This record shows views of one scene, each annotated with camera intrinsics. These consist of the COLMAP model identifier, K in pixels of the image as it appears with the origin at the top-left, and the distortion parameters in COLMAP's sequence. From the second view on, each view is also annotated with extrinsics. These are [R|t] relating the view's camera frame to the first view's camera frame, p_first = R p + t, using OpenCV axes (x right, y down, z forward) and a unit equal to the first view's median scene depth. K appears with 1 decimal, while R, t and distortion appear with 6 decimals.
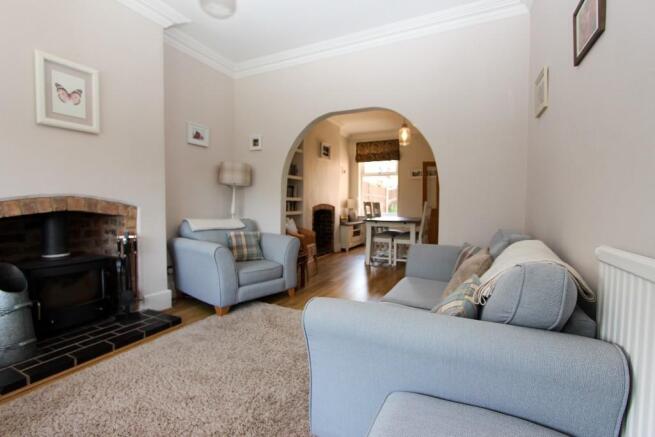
lens RADIAL K [[302.6, 0, 326.7], [0, 302.6, 215.8], [0, 0, 1]] dist [-0.007091, -0.001925]
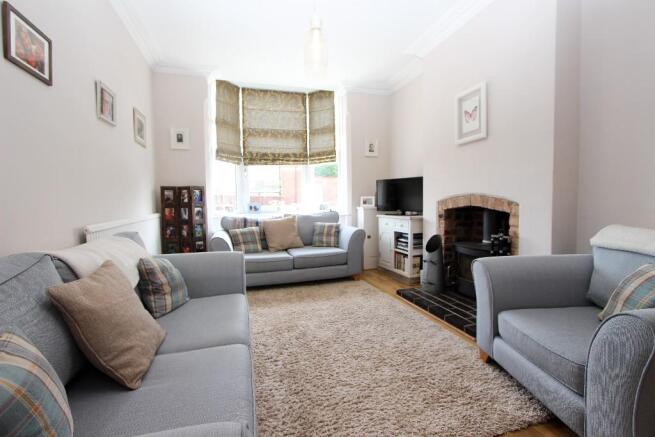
lens RADIAL K [[302.6, 0, 326.3], [0, 302.6, 217.8], [0, 0, 1]] dist [-0.007091, -0.001925]
pose [[-0.731901, 0.025020, -0.680951, 0.457587], [-0.035490, 0.996570, 0.074762, -0.039782], [0.680486, 0.078885, -0.728503, 1.493809]]
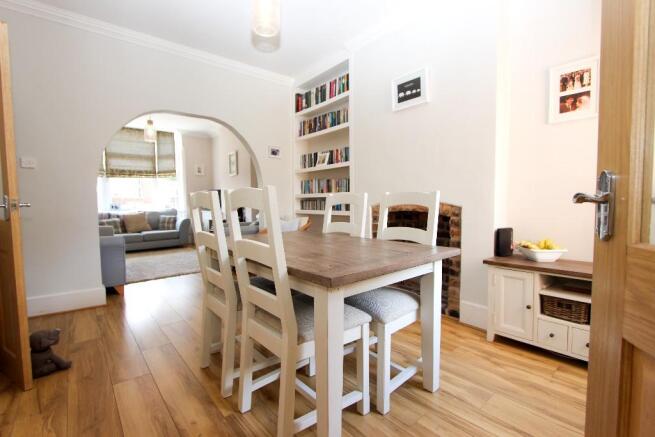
lens RADIAL K [[302.6, 0, 325.7], [0, 302.6, 219.9], [0, 0, 1]] dist [-0.007091, -0.001925]
pose [[-0.413659, 0.034375, -0.909783, 1.435156], [-0.046194, 0.997207, 0.058682, -0.088084], [0.909259, 0.066301, -0.410916, 3.051521]]
